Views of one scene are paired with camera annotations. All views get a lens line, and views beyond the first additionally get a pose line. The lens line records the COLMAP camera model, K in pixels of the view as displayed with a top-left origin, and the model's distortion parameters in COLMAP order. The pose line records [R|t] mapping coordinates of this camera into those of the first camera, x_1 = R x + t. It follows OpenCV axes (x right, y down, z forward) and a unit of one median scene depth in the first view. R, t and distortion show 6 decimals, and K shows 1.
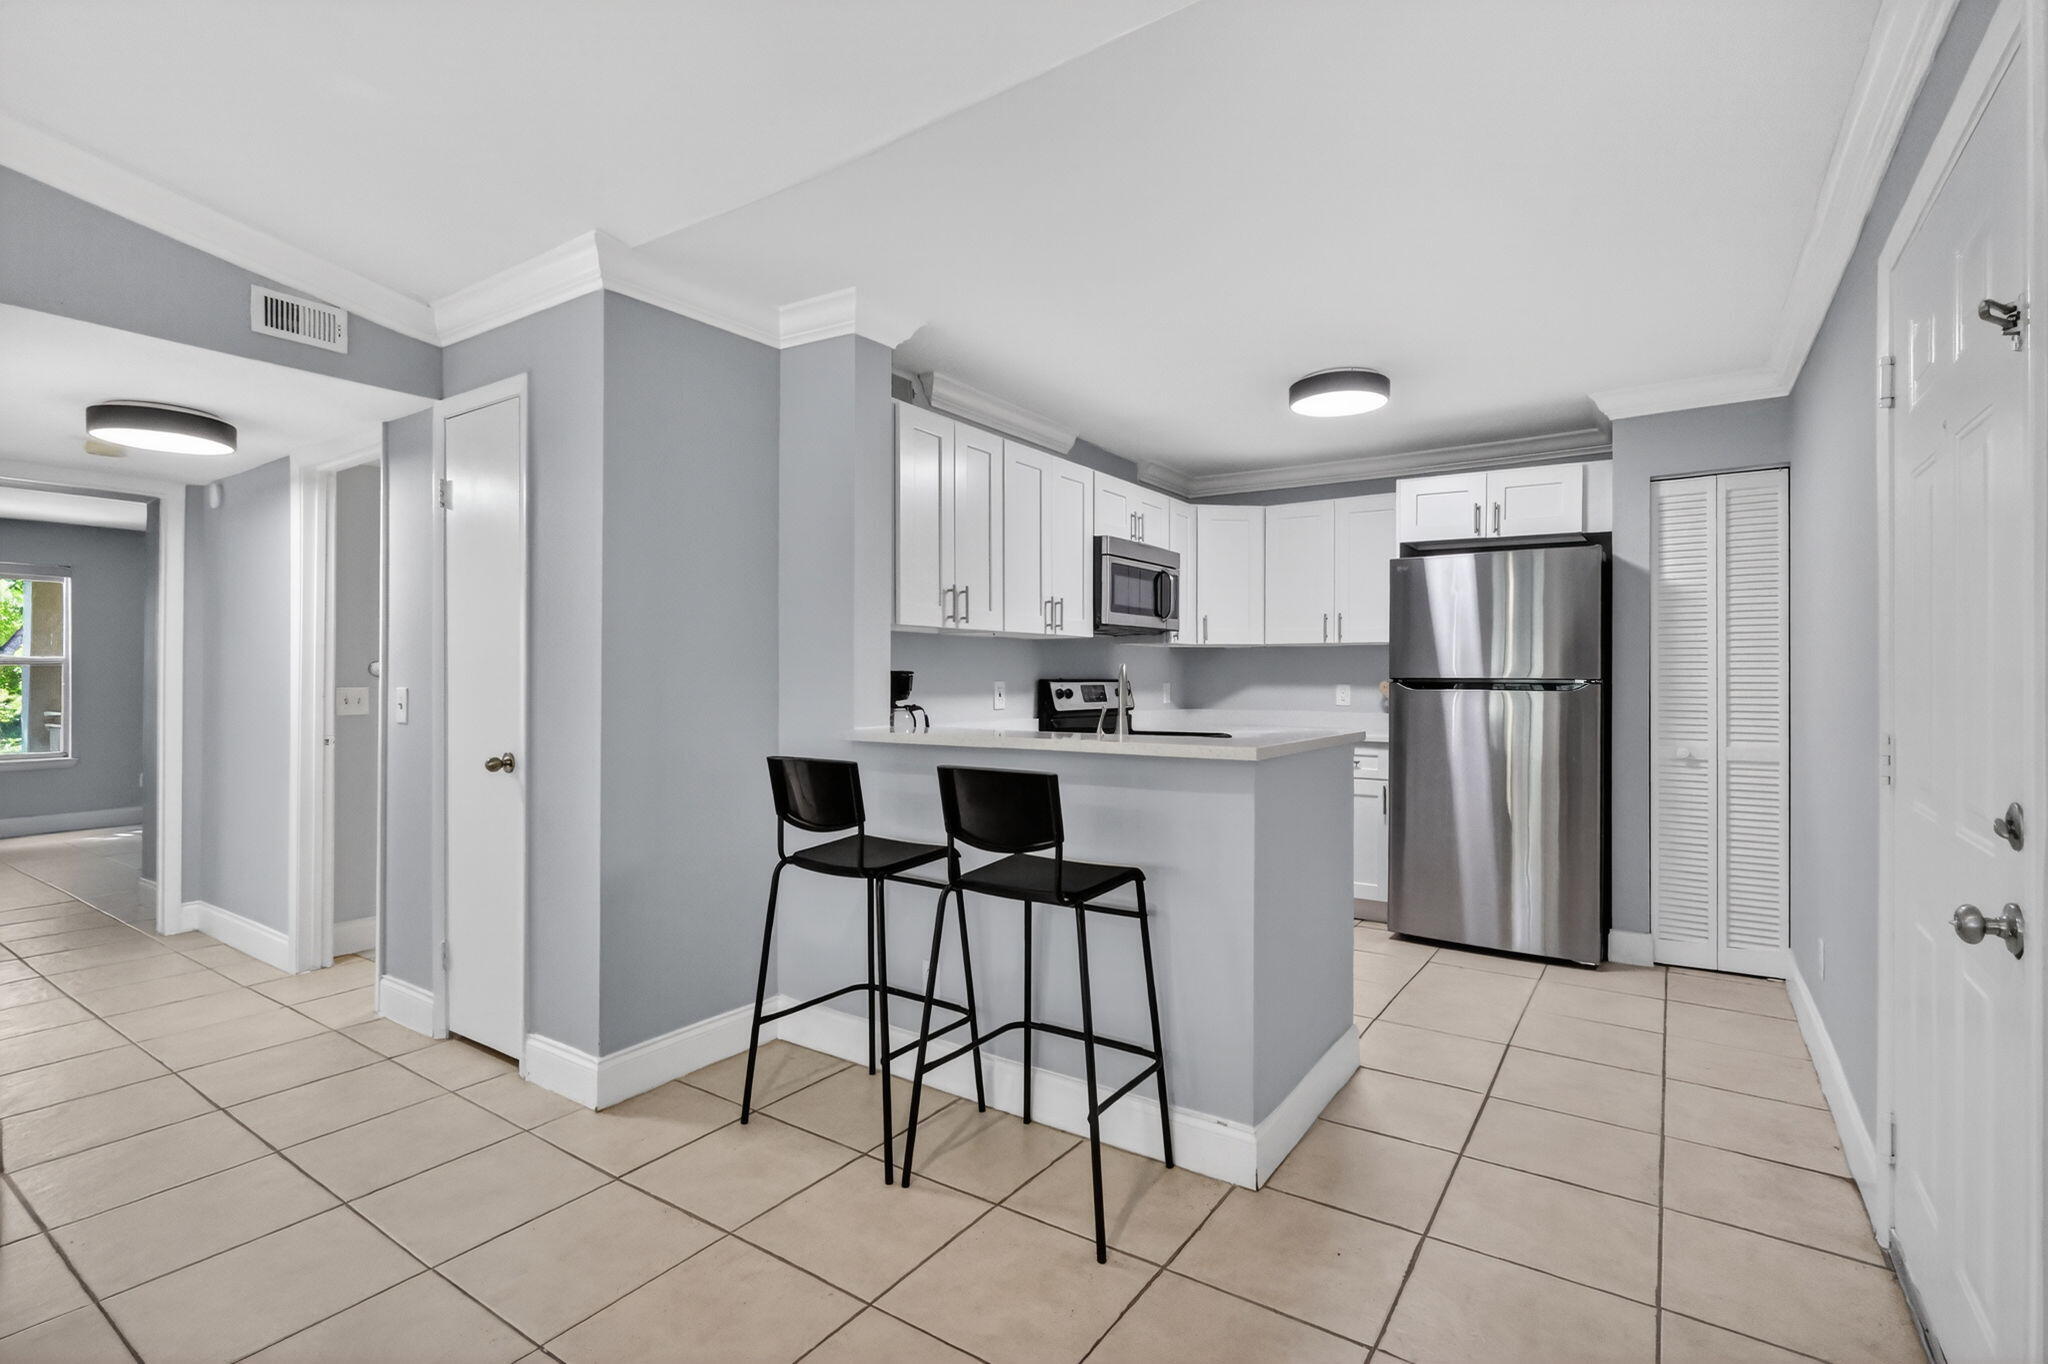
lens RADIAL K [[945.8, 0, 1024.0], [0, 945.8, 682.0], [0, 0, 1]] dist [-0.001674, -0.000165]
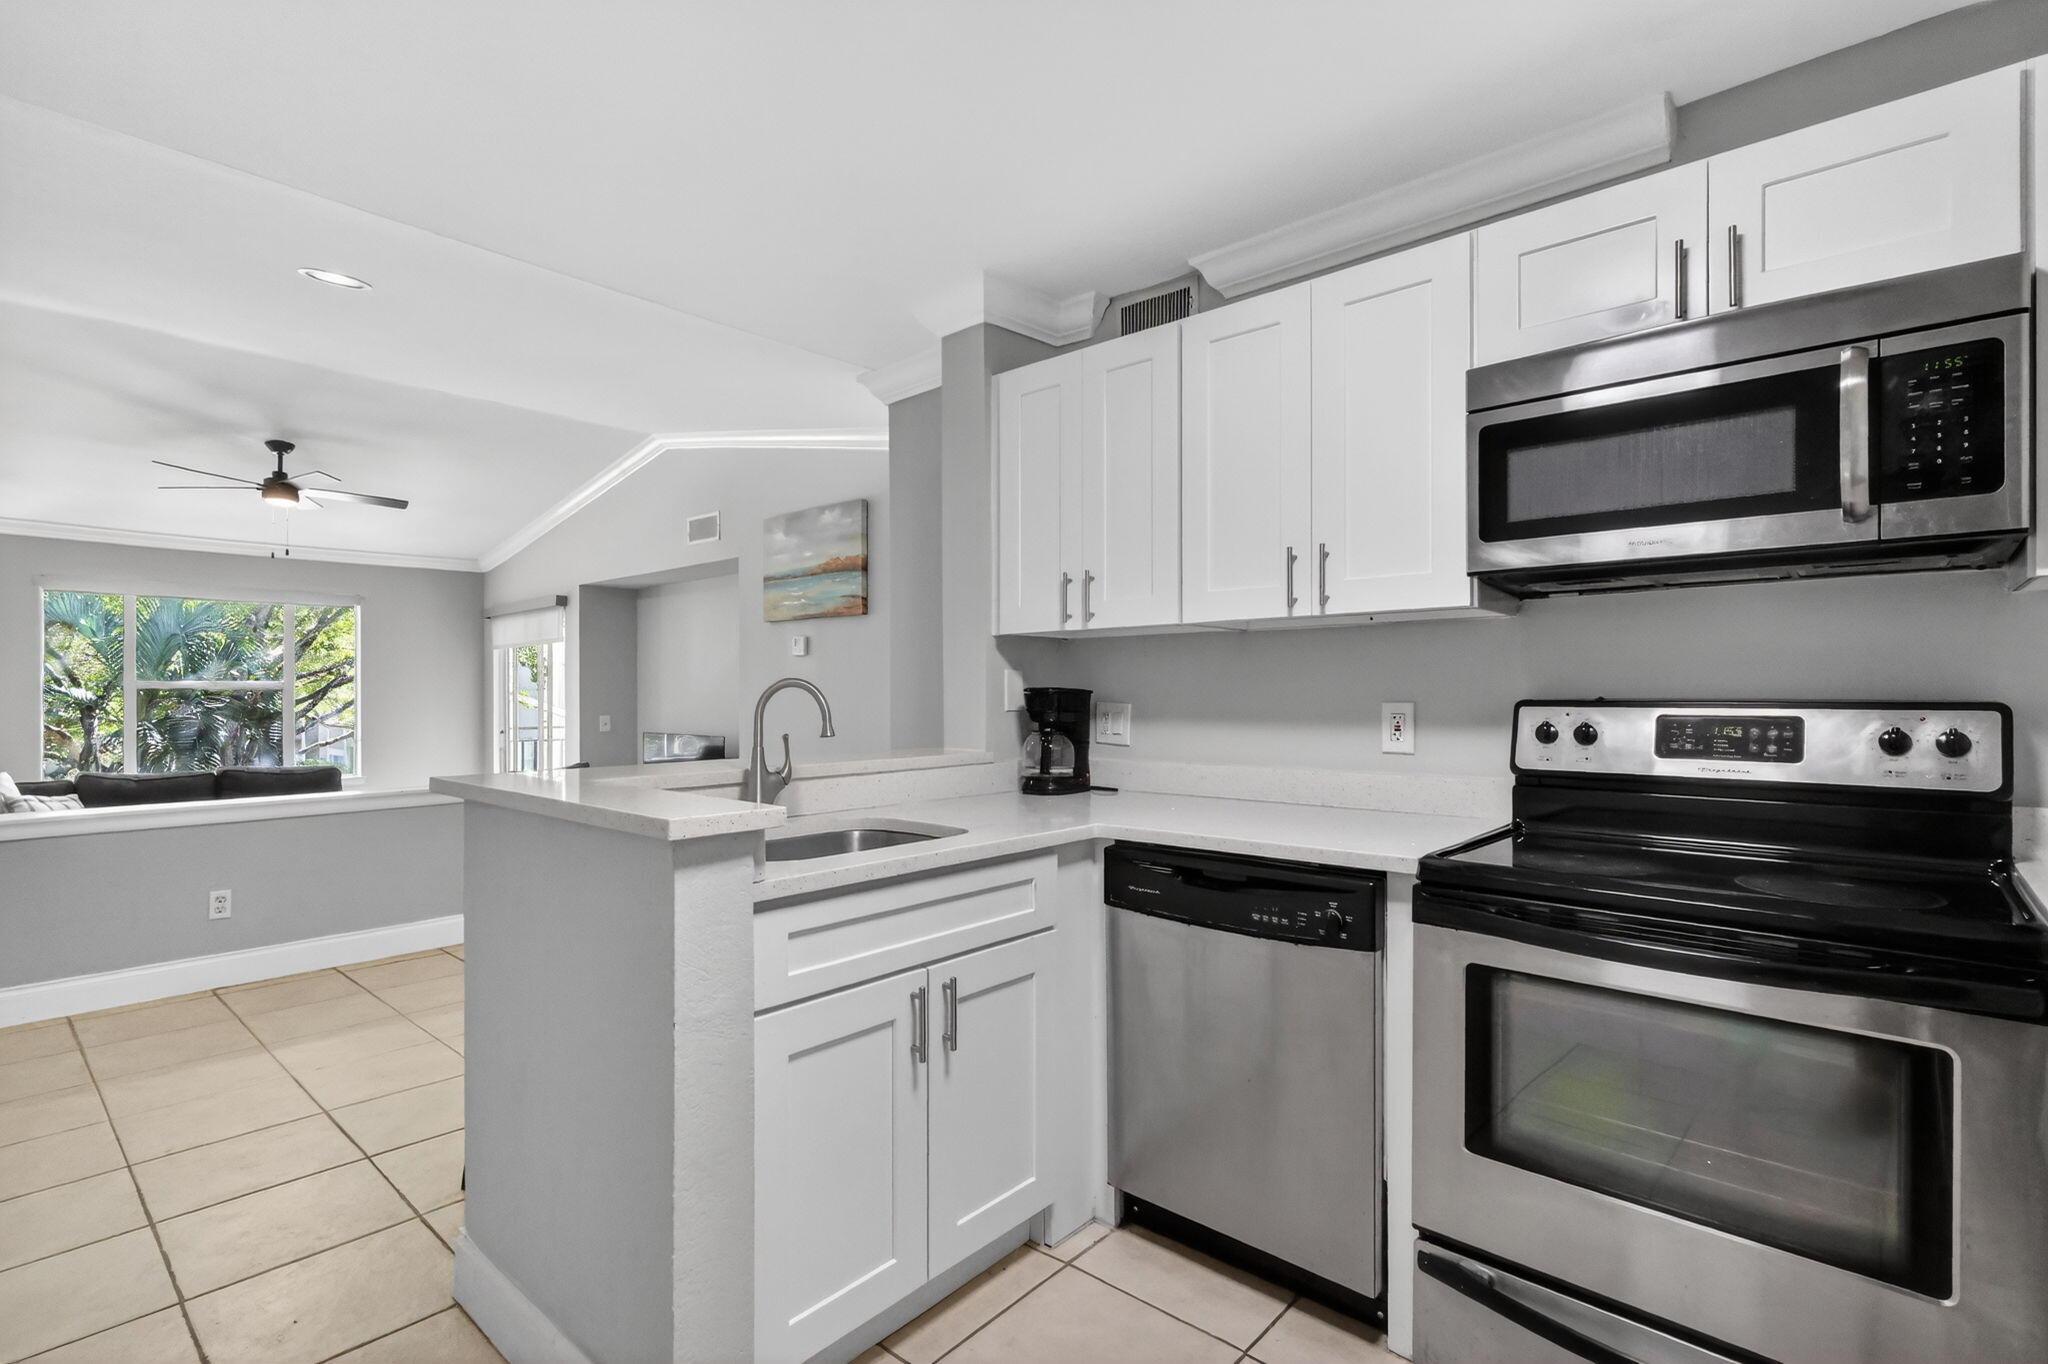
lens RADIAL K [[956.3, 0, 1024.0], [0, 956.3, 682.0], [0, 0, 1]] dist [0.008624, -0.000557]
pose [[-0.129792, -0.007913, -0.991510, 0.594266], [-0.000449, 0.999969, -0.007922, -0.008681], [0.991541, -0.000583, -0.129791, 0.920605]]
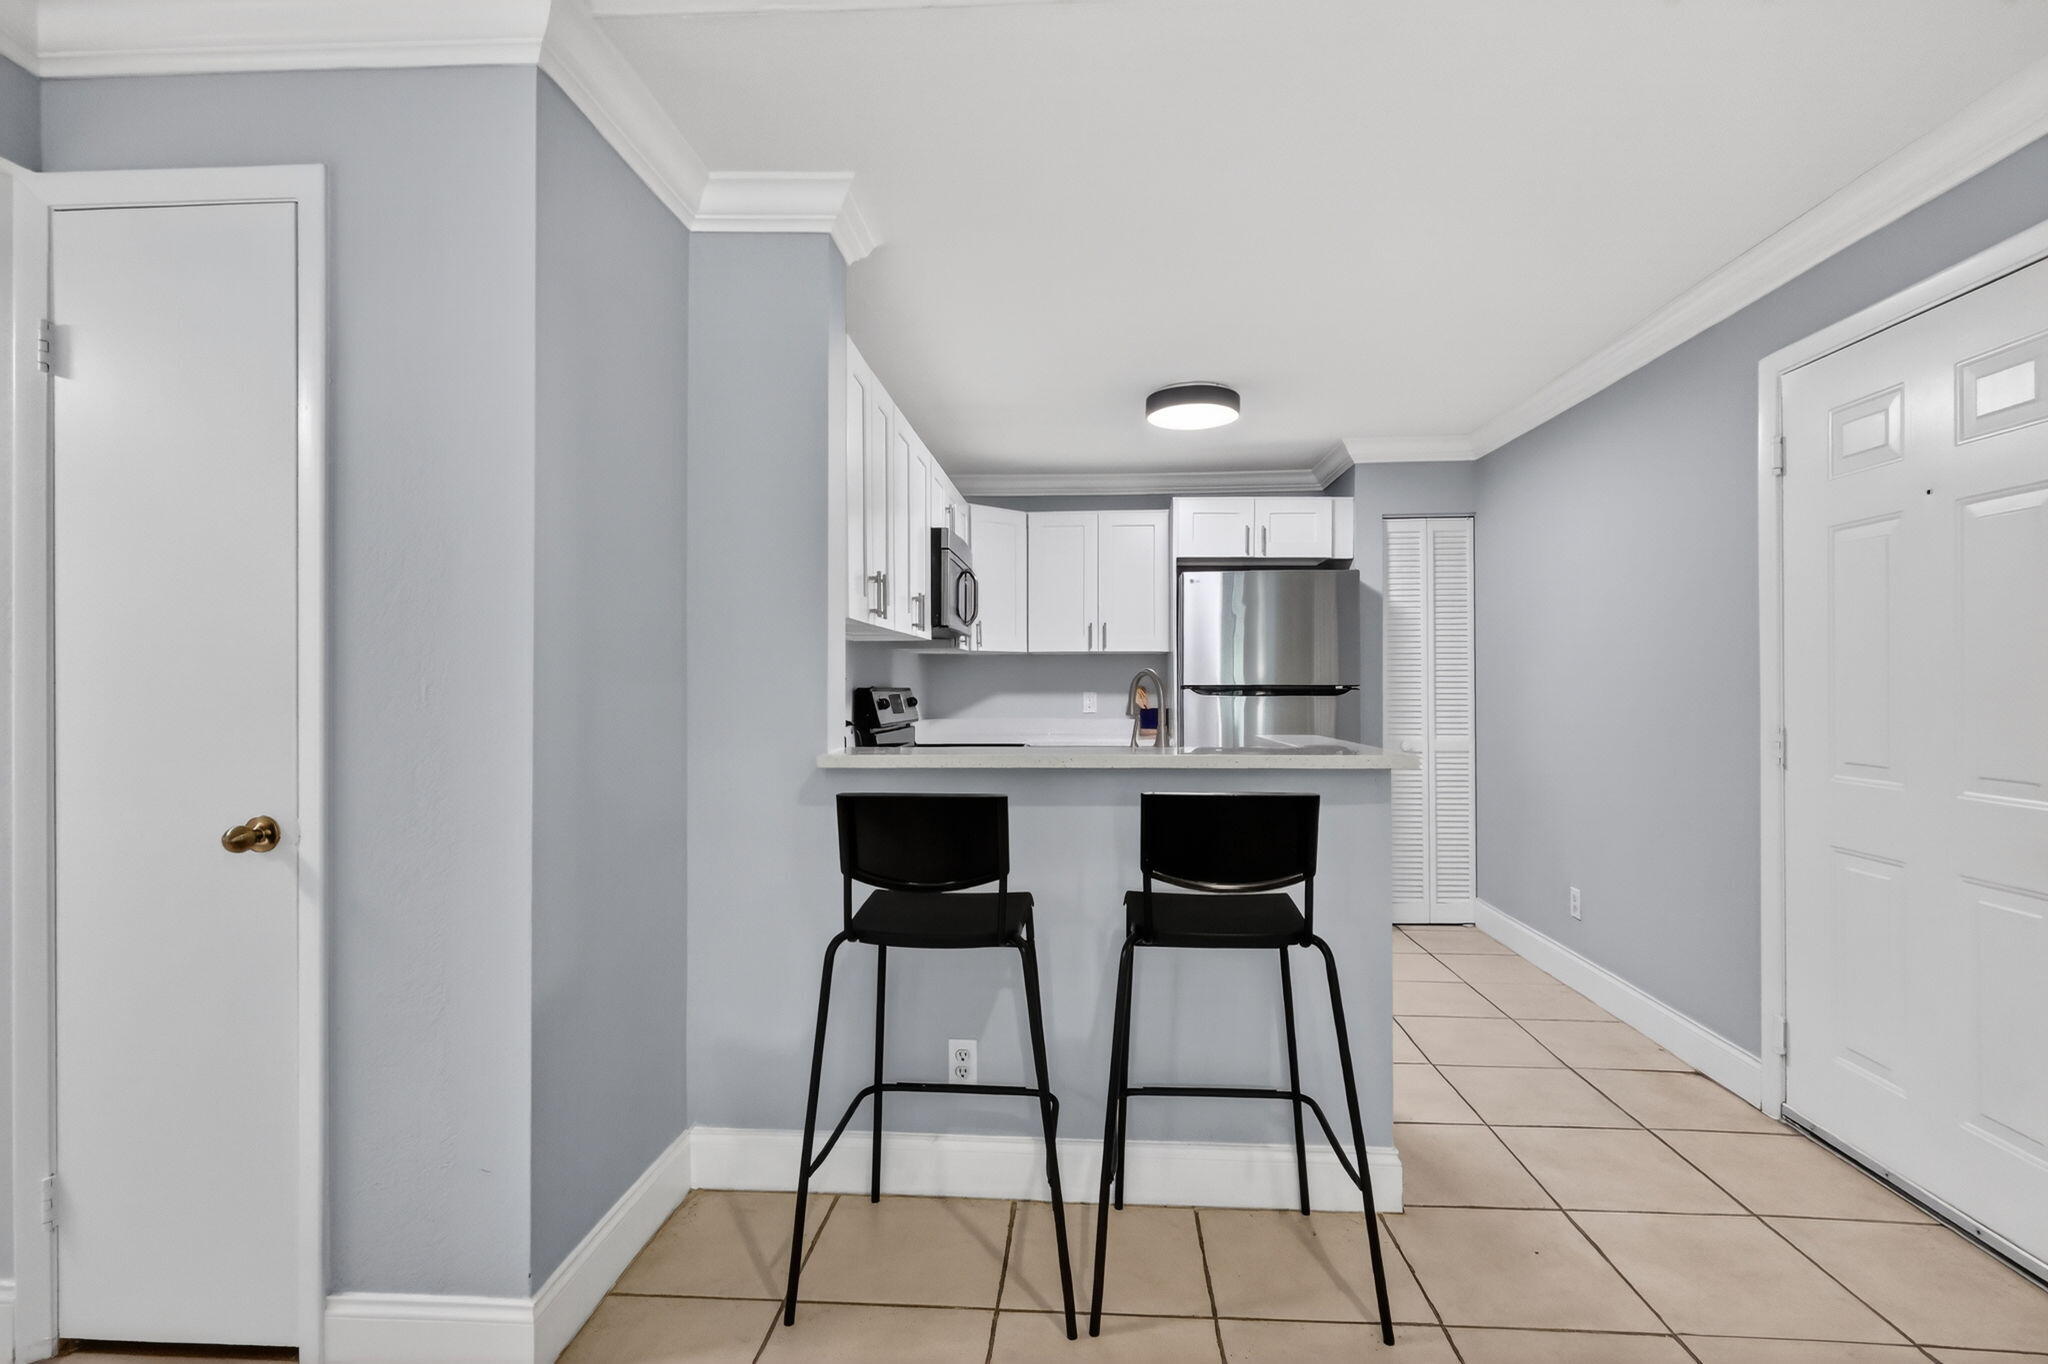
lens RADIAL K [[945.0, 0, 1027.0], [0, 945.0, 685.7], [0, 0, 1]] dist [-0.002900, 0.000399]
pose [[0.862775, -0.003136, 0.505578, -0.331620], [0.006398, 0.999968, -0.004716, 0.000547], [-0.505547, 0.007303, 0.862768, 0.206361]]
